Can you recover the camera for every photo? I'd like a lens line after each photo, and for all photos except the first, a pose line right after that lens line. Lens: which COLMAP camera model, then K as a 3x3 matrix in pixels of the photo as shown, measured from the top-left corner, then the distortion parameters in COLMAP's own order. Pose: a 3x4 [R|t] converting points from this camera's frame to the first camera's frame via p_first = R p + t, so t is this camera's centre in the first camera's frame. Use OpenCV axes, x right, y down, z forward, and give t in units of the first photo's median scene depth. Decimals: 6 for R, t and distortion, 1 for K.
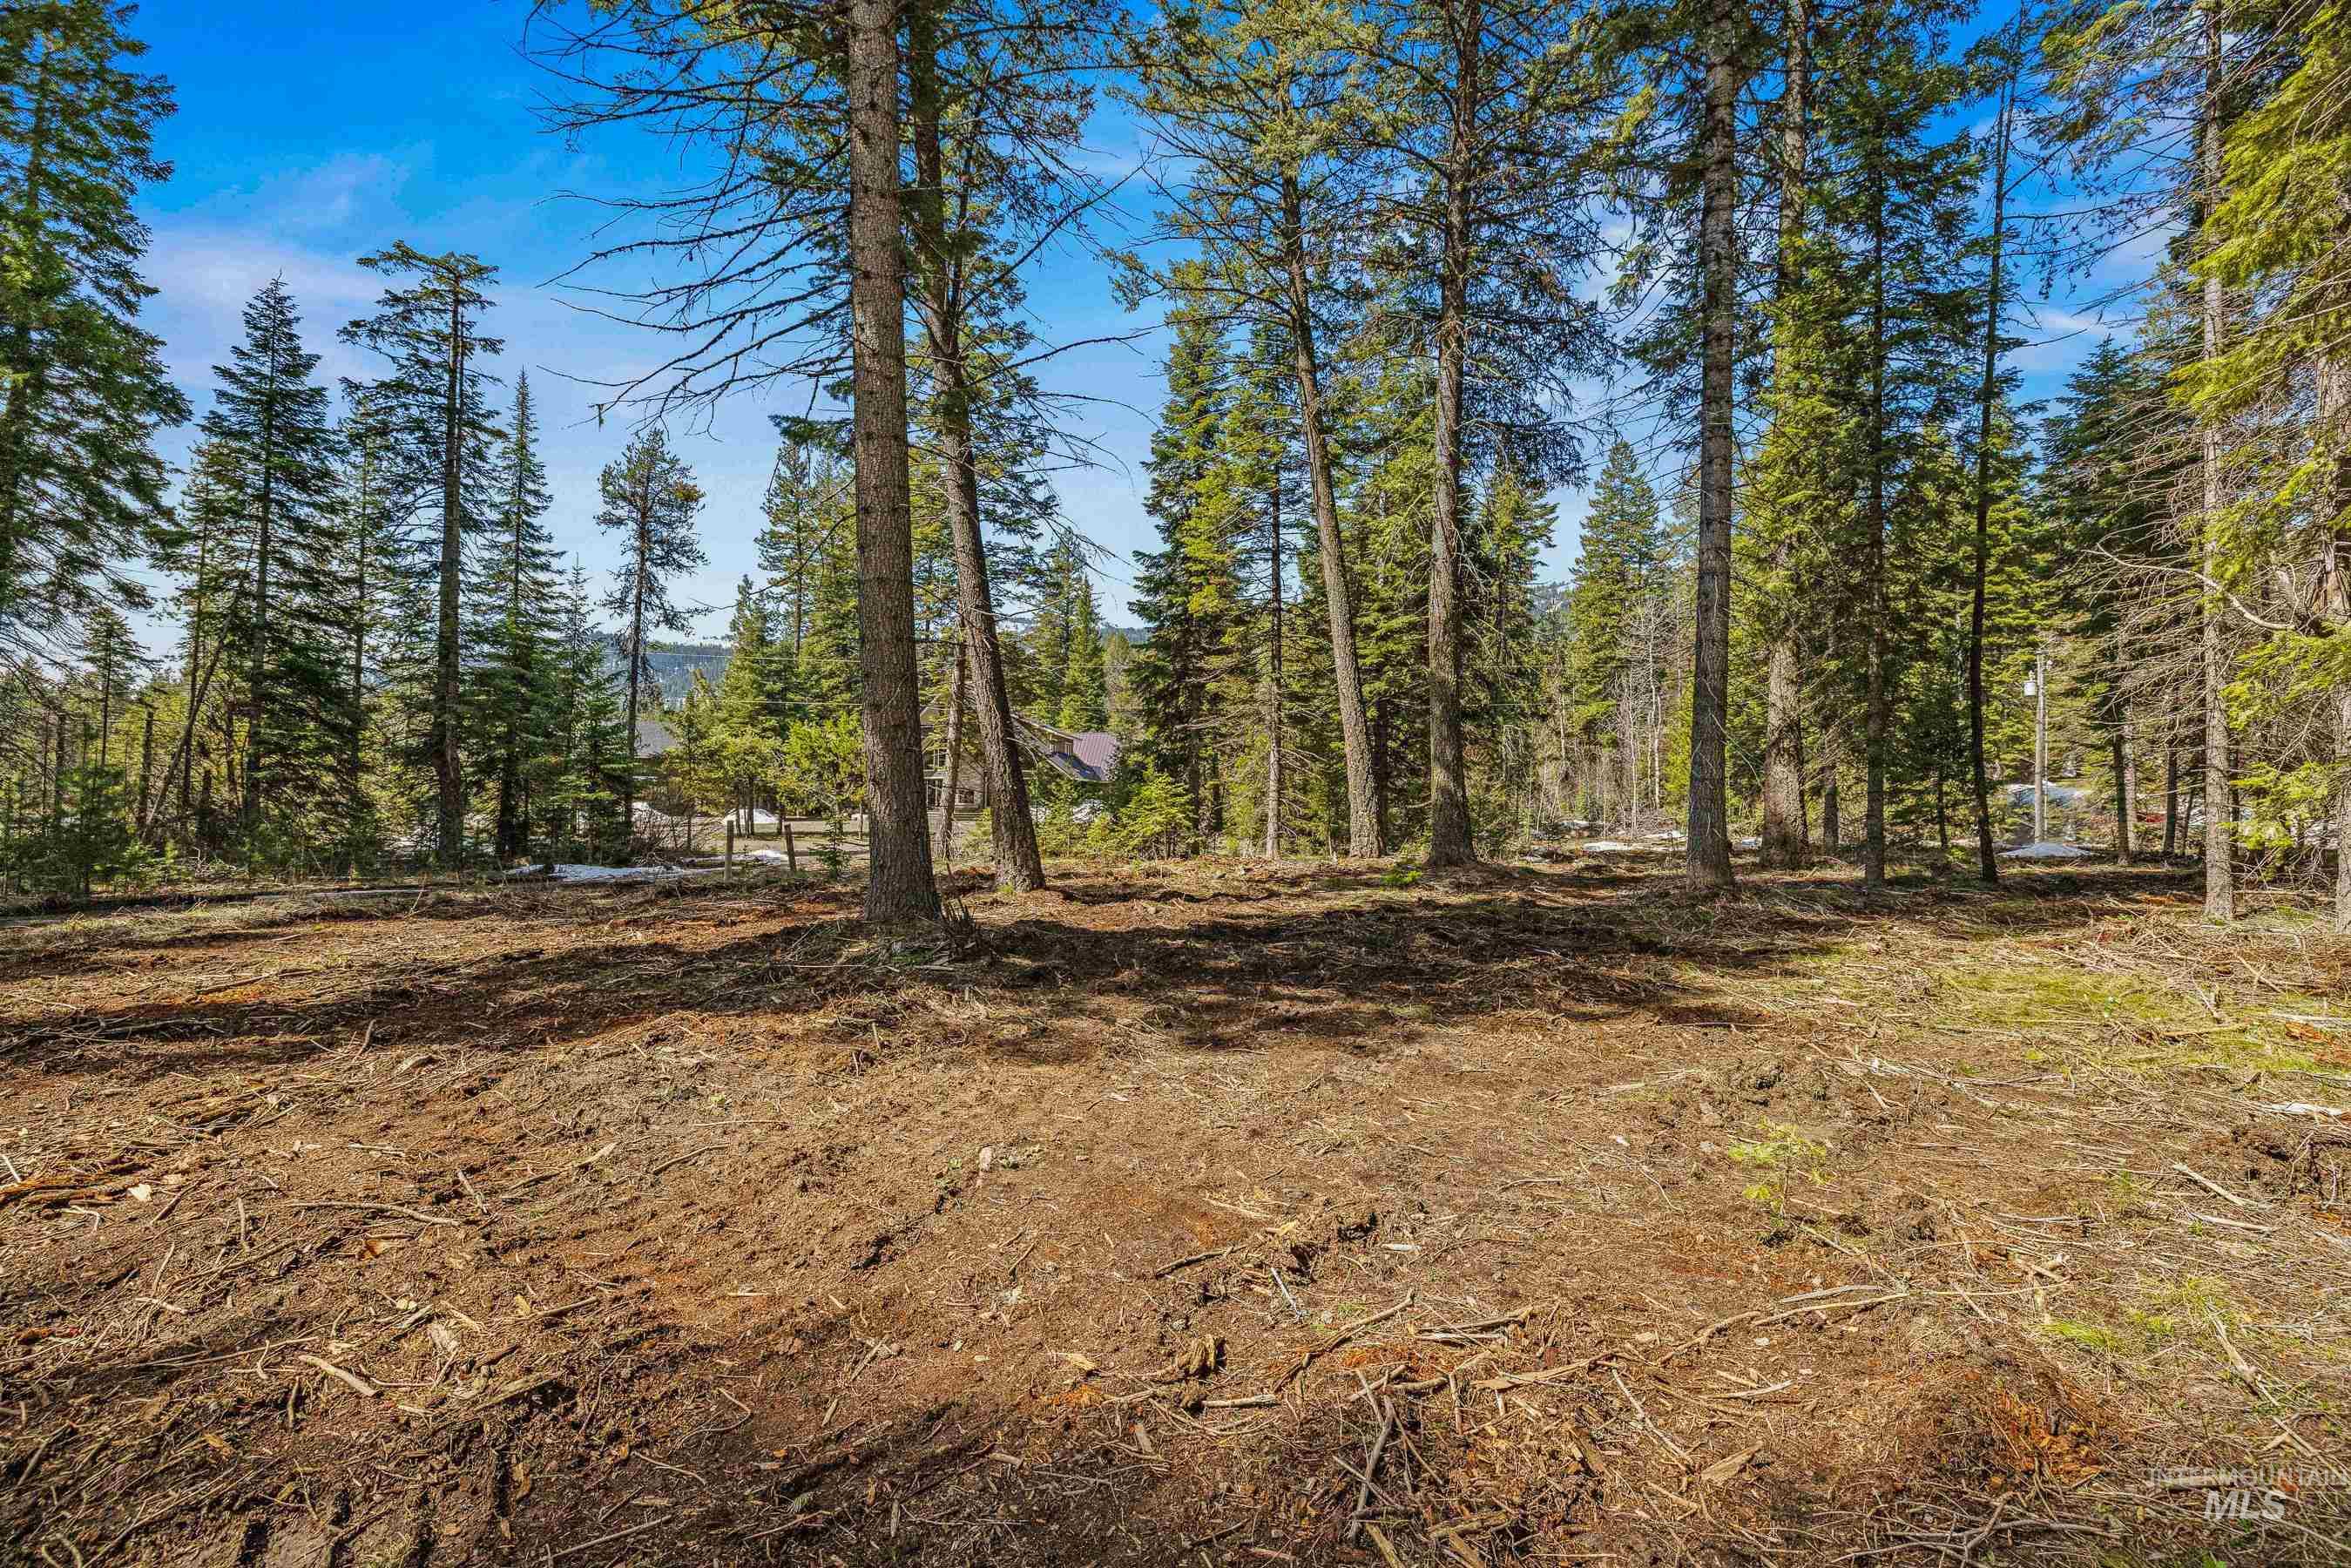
lens RADIAL K [[906.4, 0, 1144.0], [0, 906.4, 827.5], [0, 0, 1]] dist [-0.000305, -0.000021]
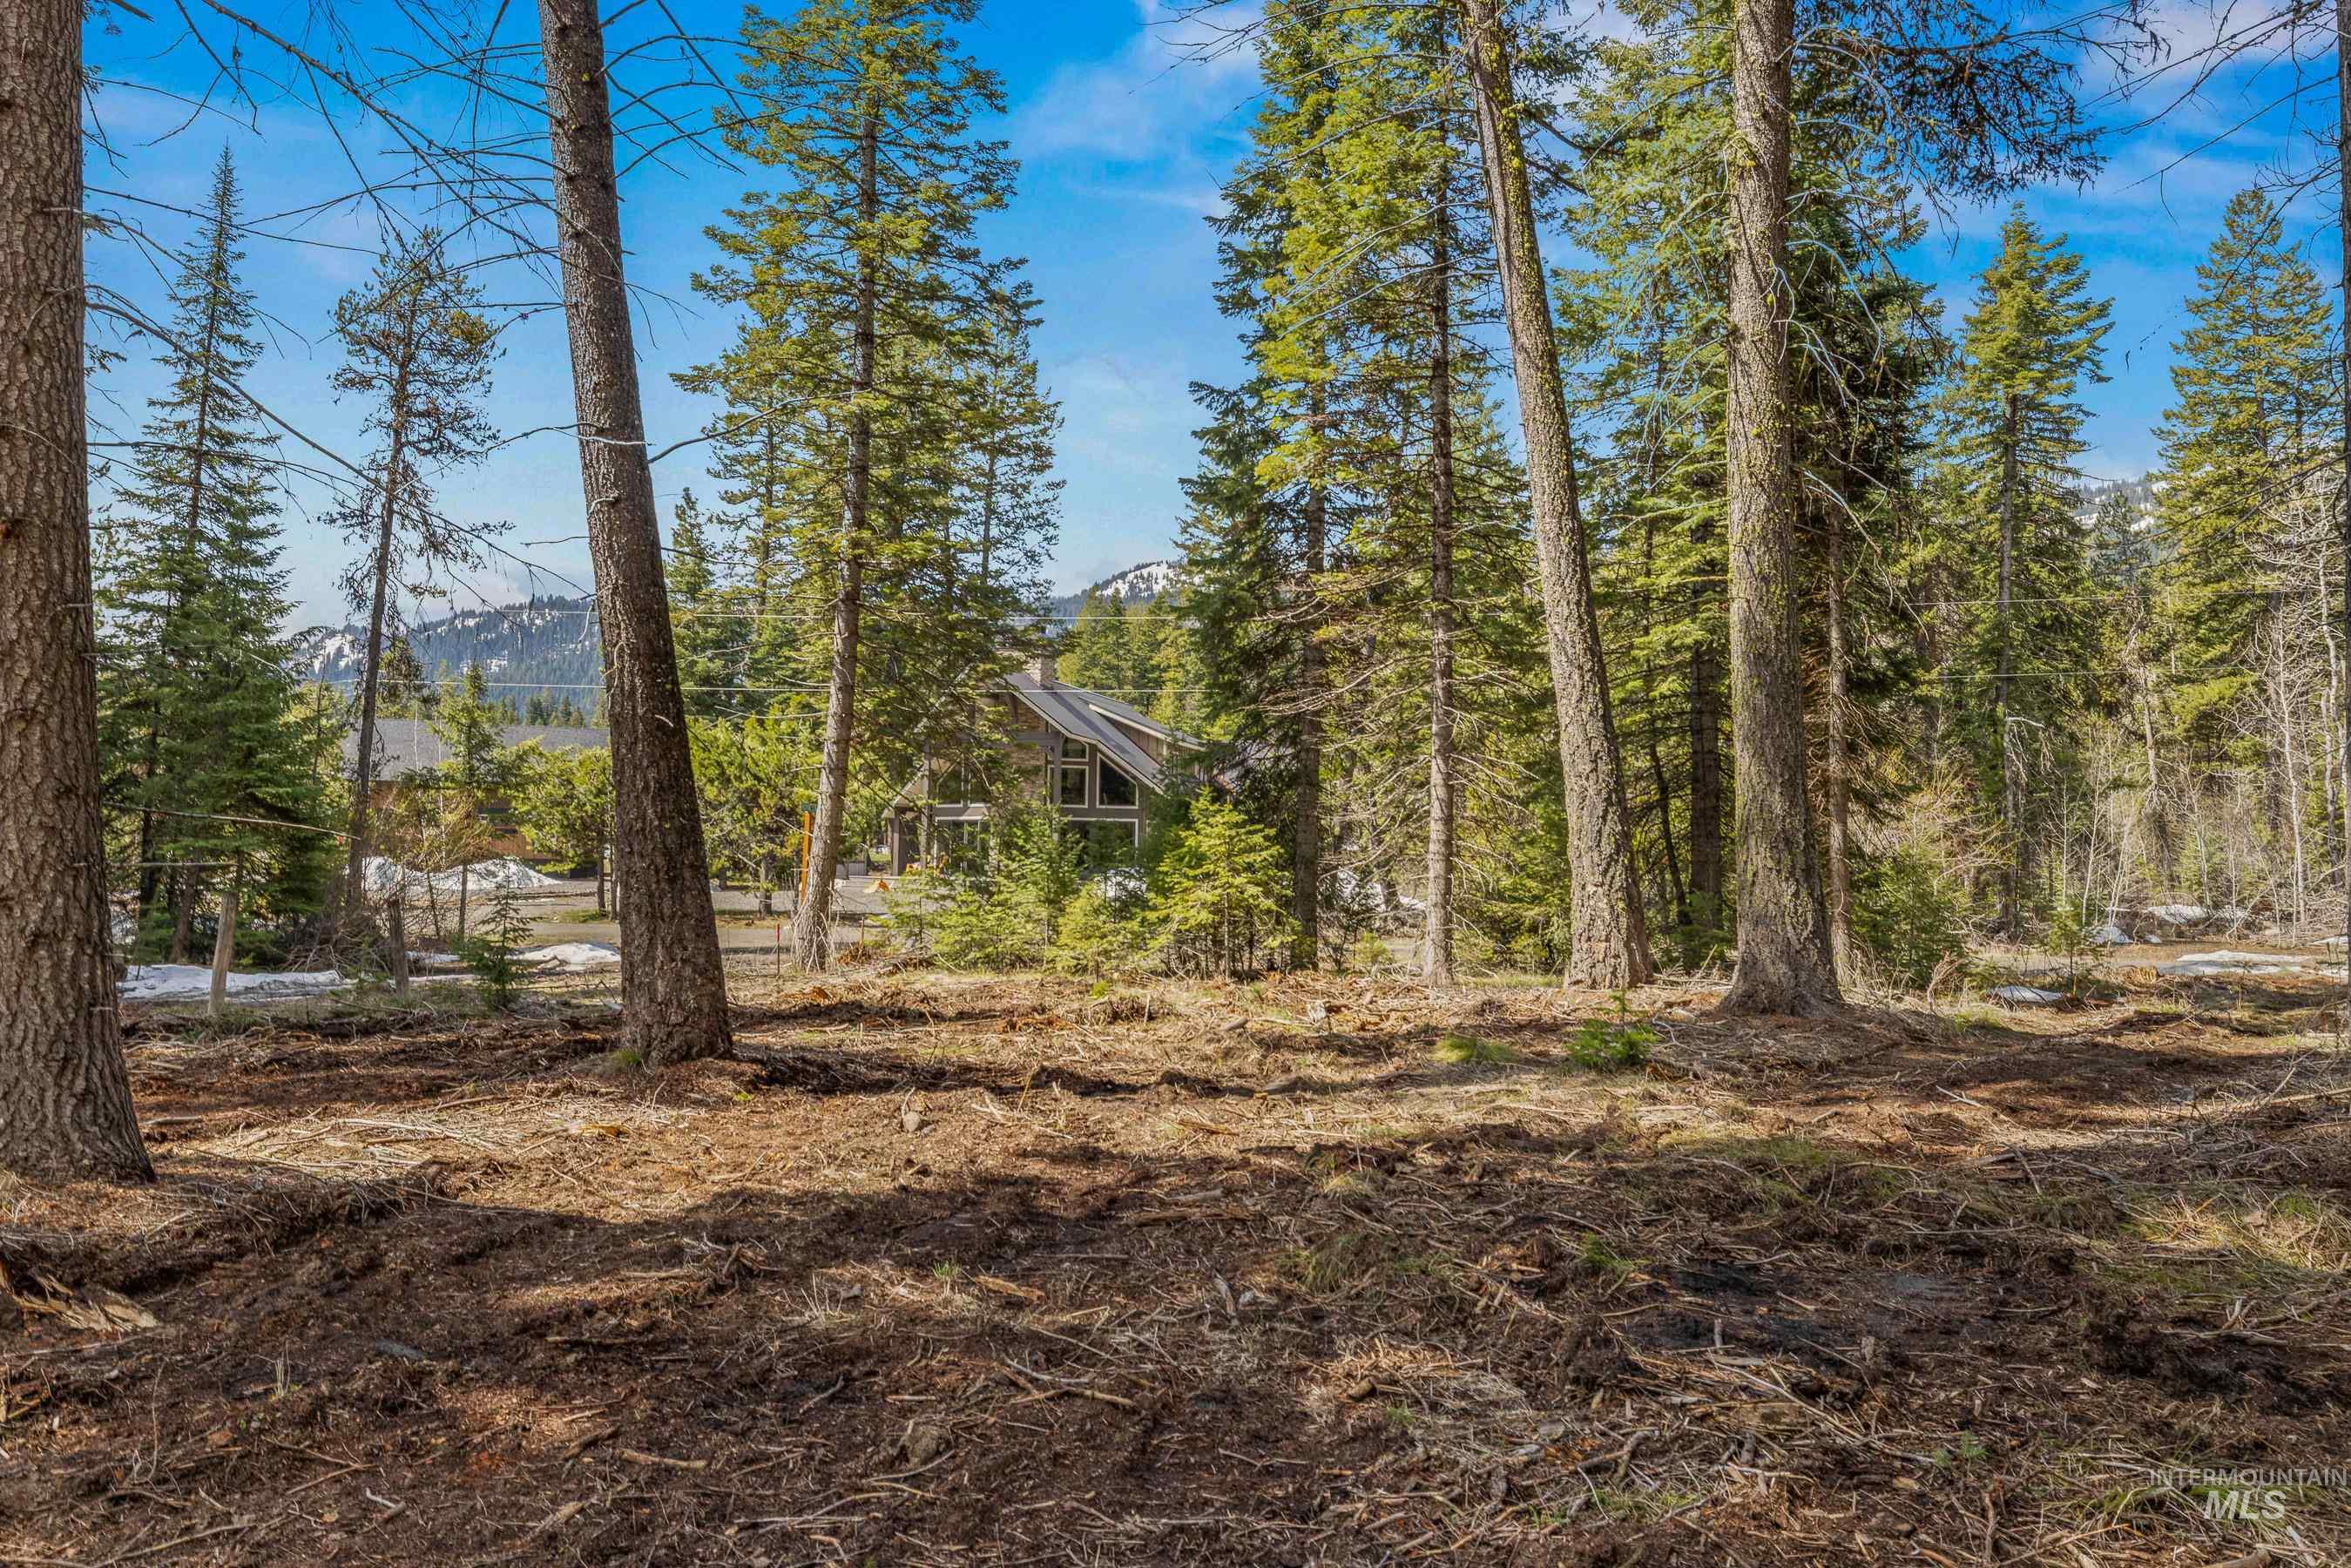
lens RADIAL K [[1497.1, 0, 1176.3], [0, 1497.1, 783.9], [0, 0, 1]] dist [-0.000279, -0.000357]
pose [[0.987136, -0.000429, -0.159882, 0.102333], [-0.012486, 0.996736, -0.079763, -0.004113], [0.159394, 0.080733, 0.983908, 0.143457]]
